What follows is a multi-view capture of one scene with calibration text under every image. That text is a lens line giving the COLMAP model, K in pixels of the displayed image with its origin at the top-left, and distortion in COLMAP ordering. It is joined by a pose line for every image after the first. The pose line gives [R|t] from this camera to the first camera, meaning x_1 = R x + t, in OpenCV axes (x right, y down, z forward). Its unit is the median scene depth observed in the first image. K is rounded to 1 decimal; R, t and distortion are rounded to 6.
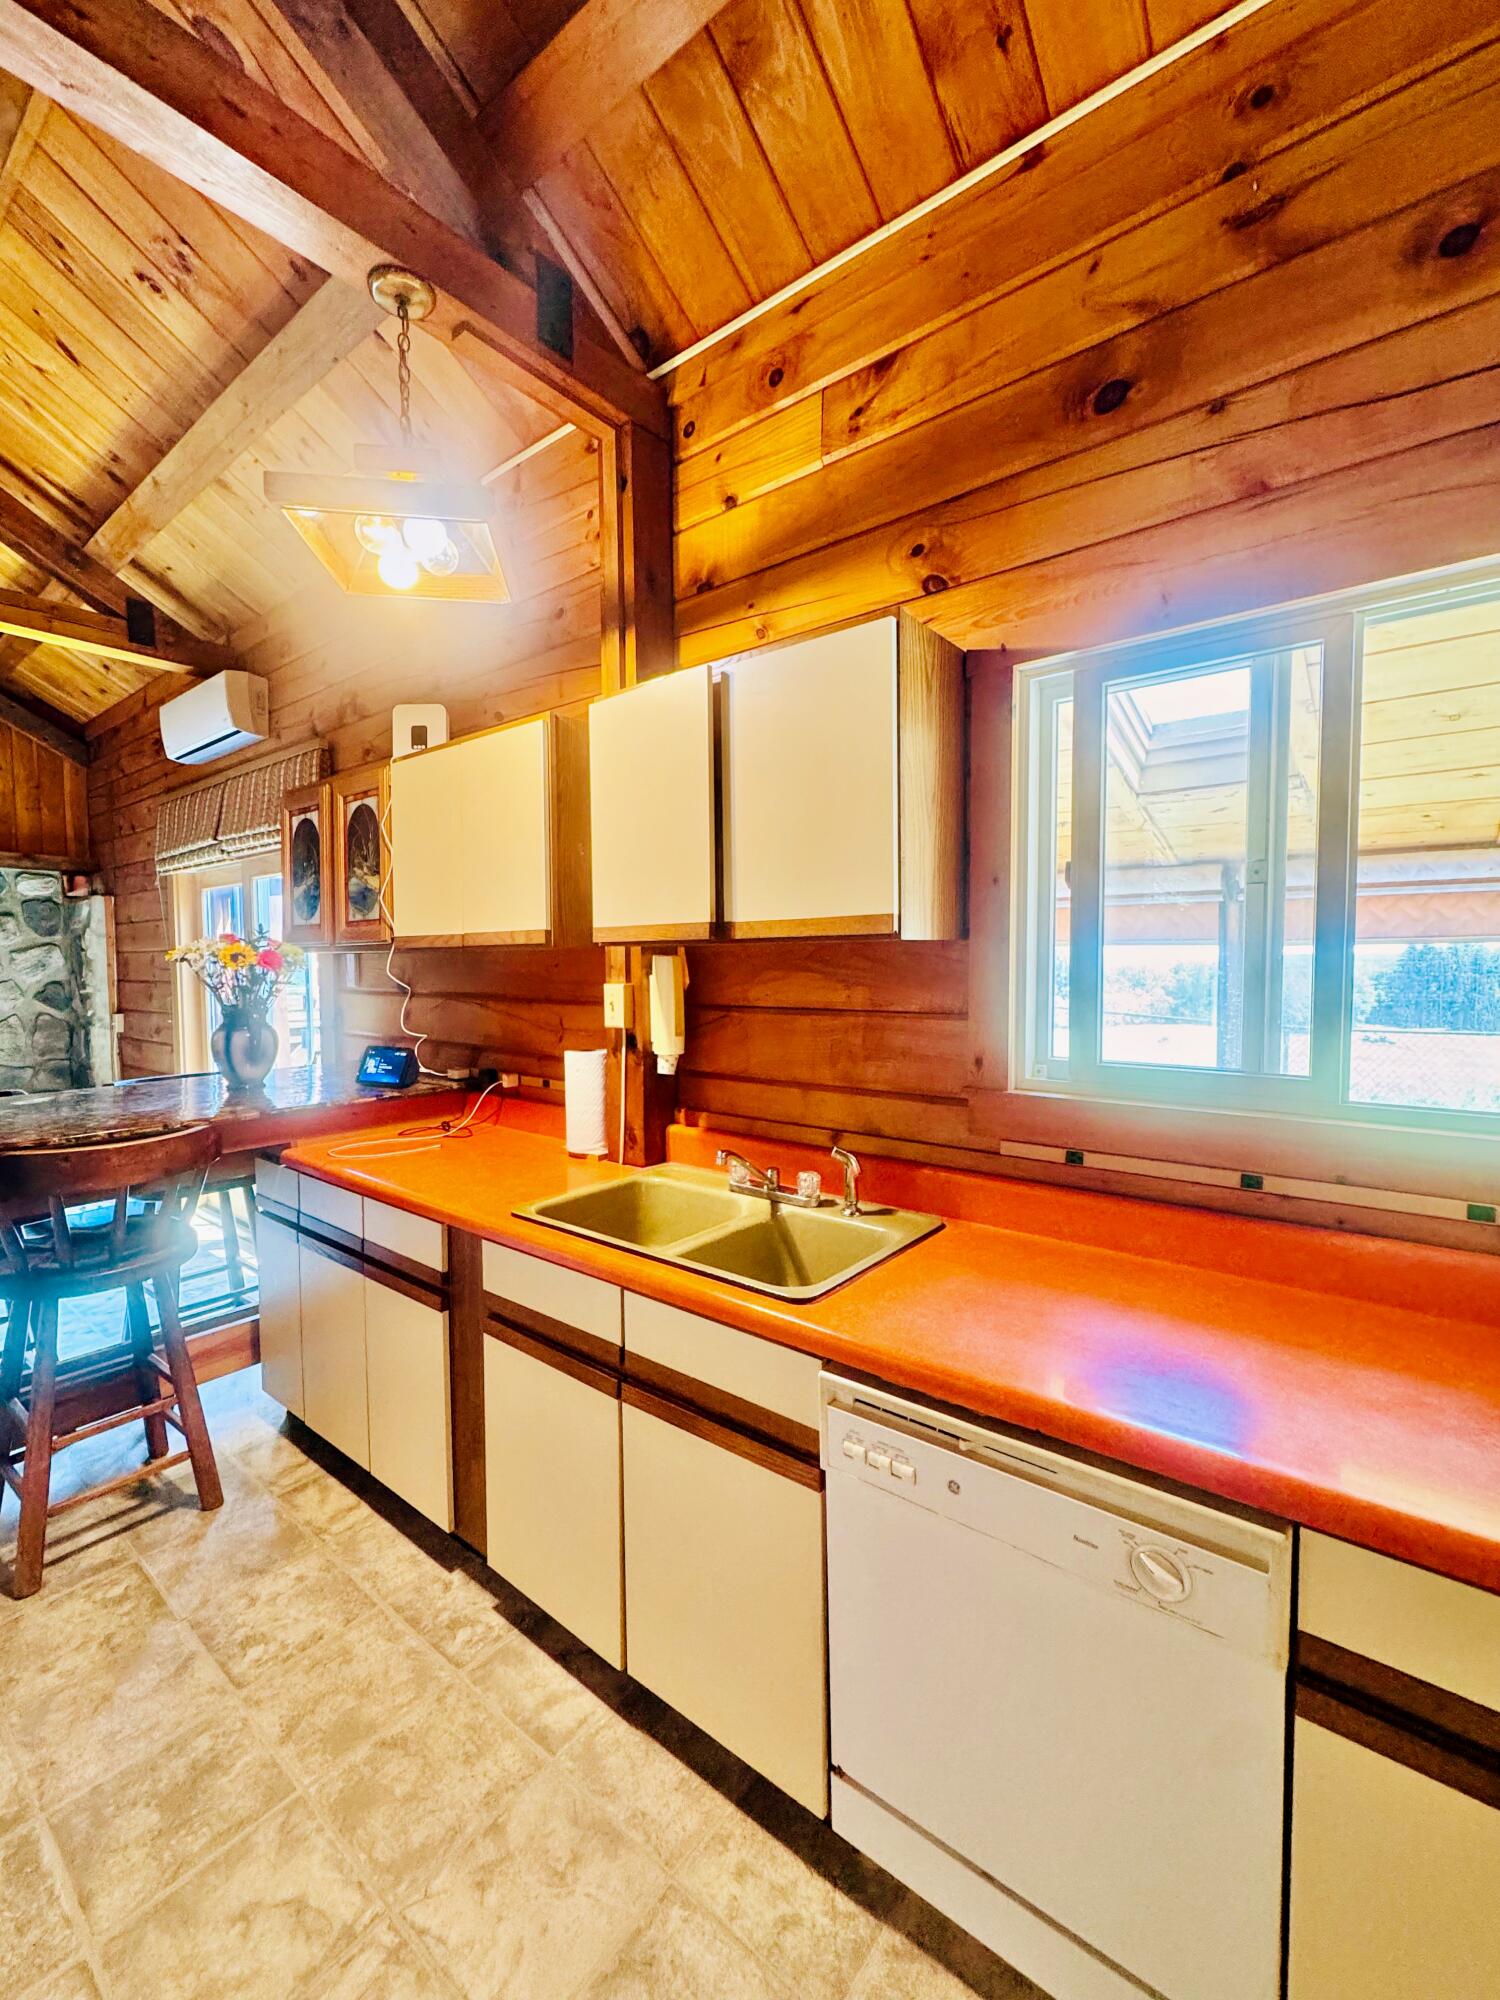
lens RADIAL K [[834.3, 0, 752.6], [0, 834.3, 999.4], [0, 0, 1]] dist [-0.003021, 0.000552]
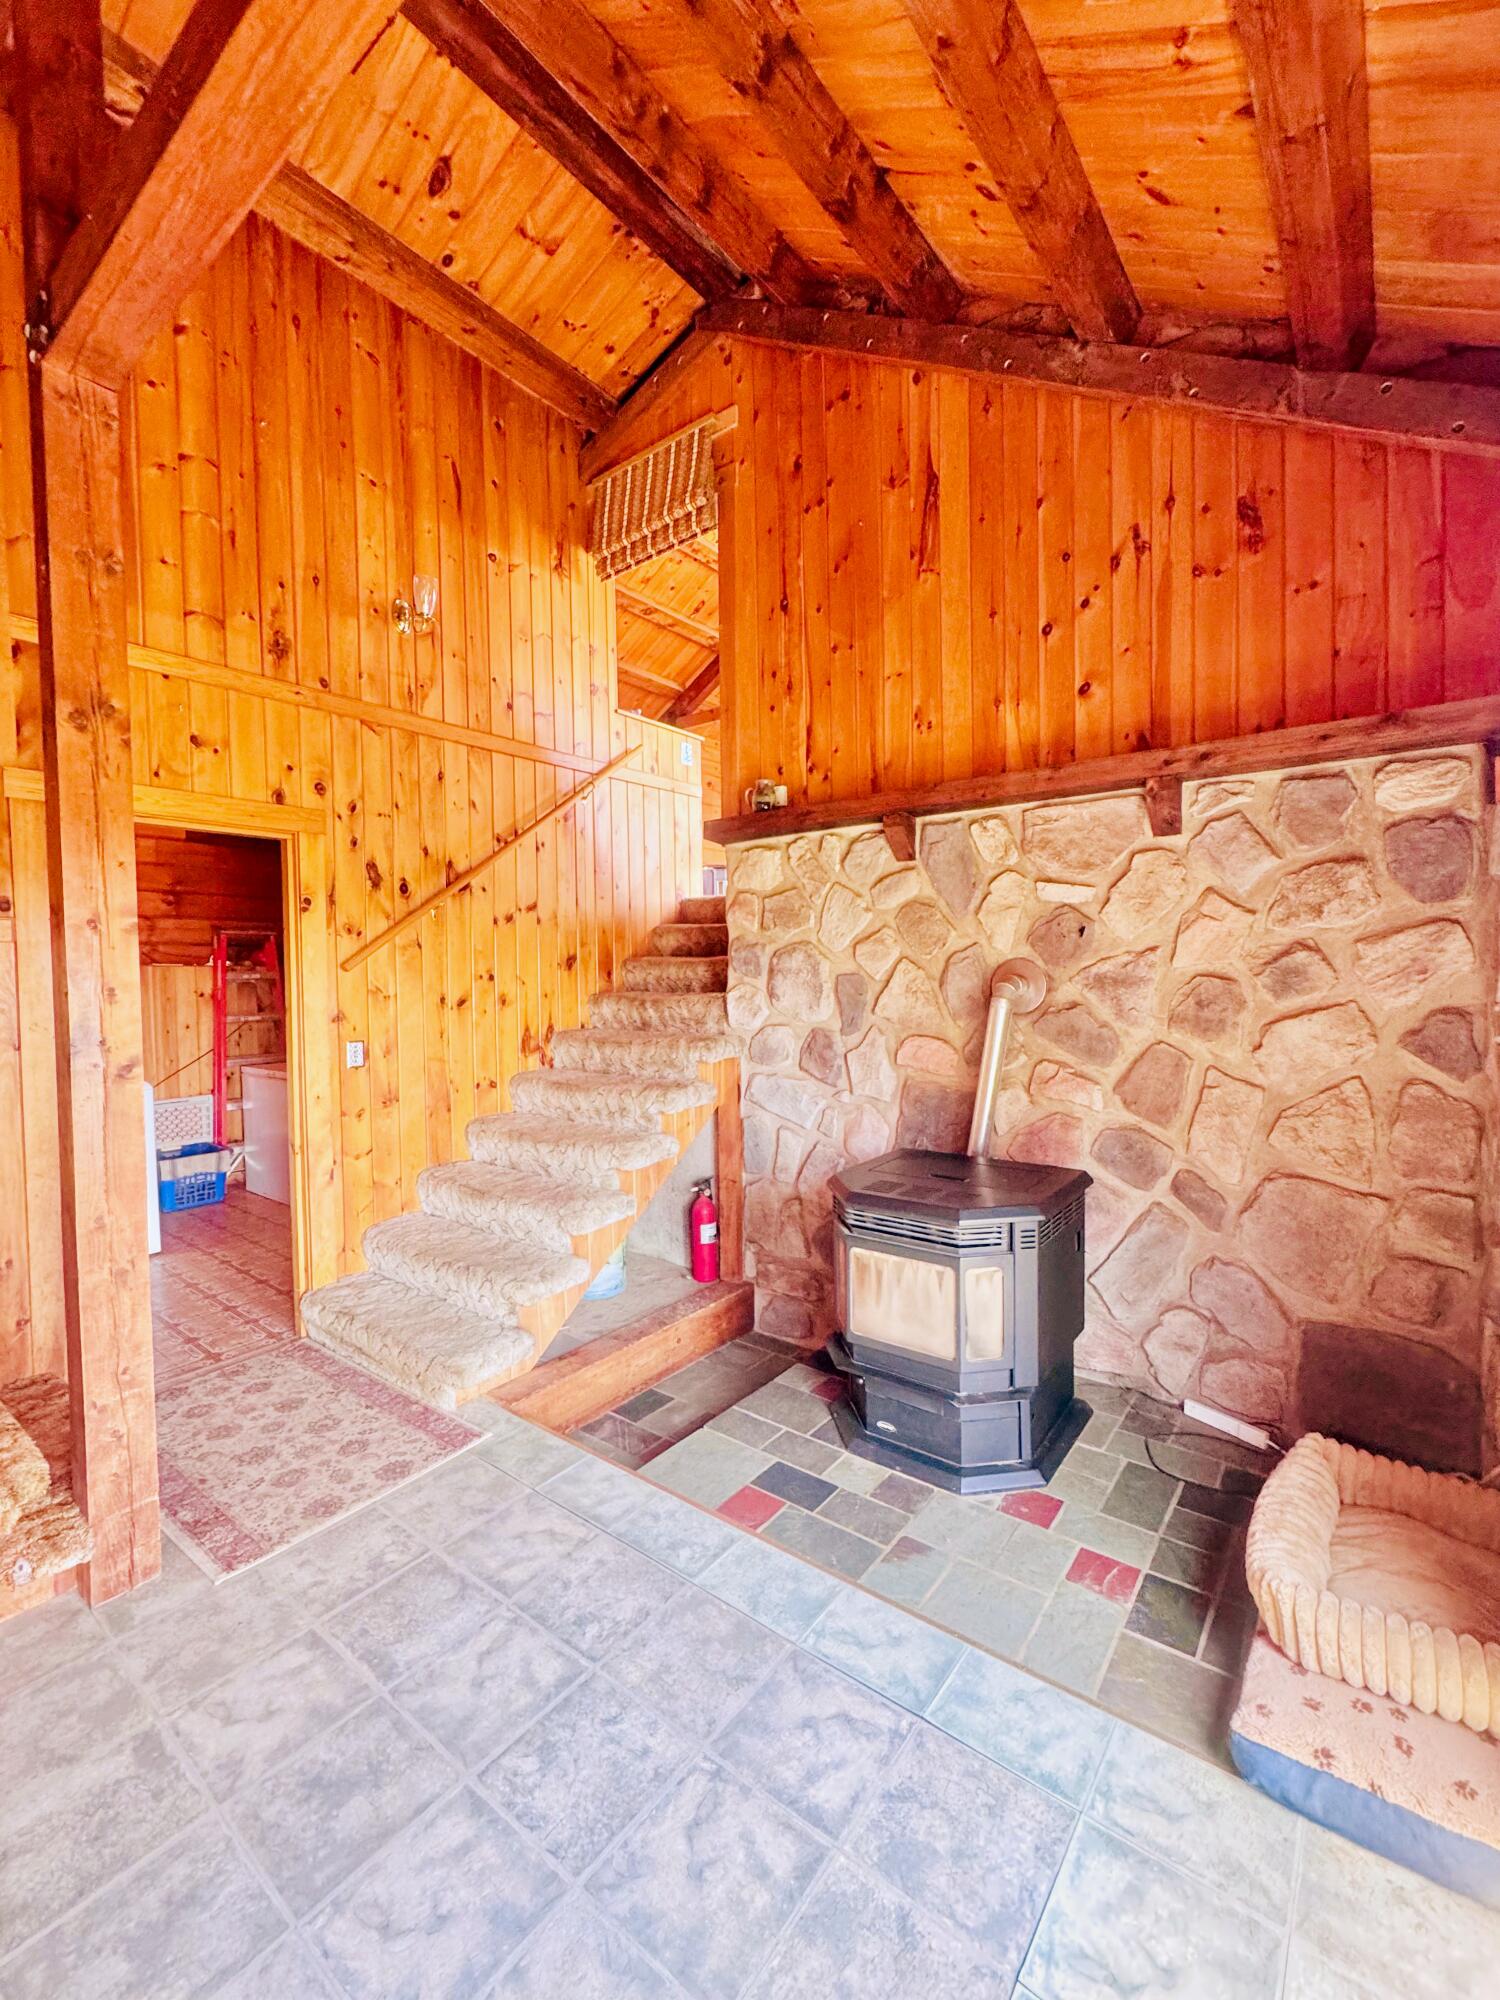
lens RADIAL K [[834.3, 0, 752.6], [0, 834.3, 999.4], [0, 0, 1]] dist [-0.003021, 0.000552]
pose [[0.010290, 0.035822, -0.999305, -1.027700], [-0.031815, 0.998864, 0.035478, -0.072474], [0.999441, 0.031428, 0.011418, 1.572142]]
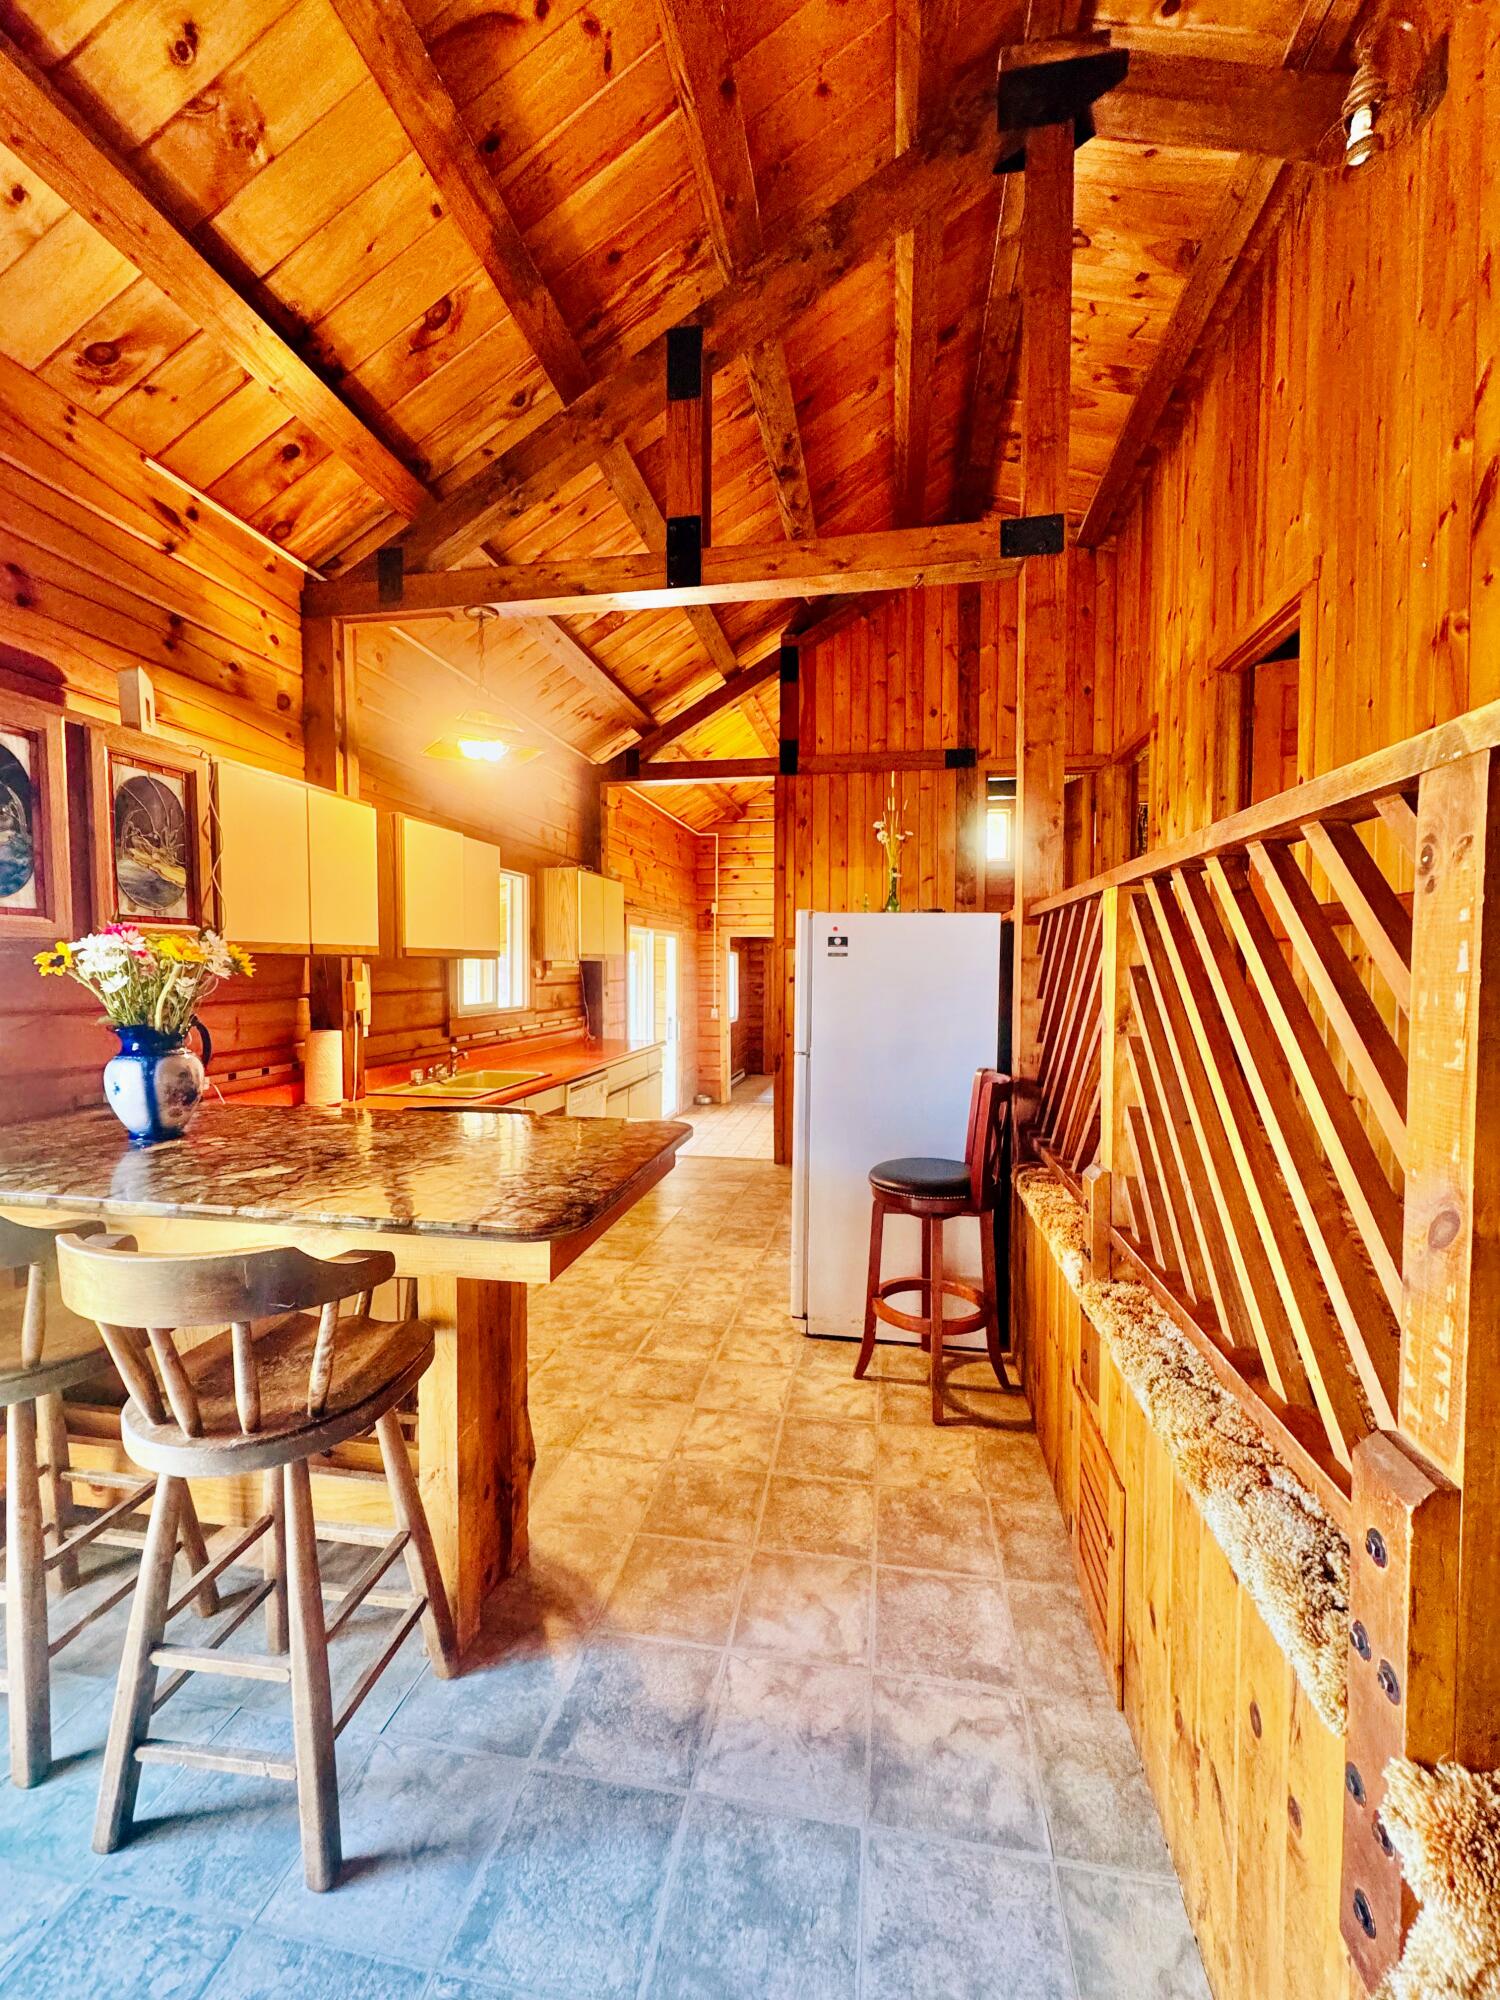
lens RADIAL K [[798.7, 0, 751.9], [0, 798.7, 998.7], [0, 0, 1]] dist [-0.003235, 0.000408]
pose [[-0.476872, -0.031462, 0.878410, -1.798881], [0.041213, 0.997460, 0.058100, -0.042313], [-0.878006, 0.063908, -0.474364, 1.060334]]
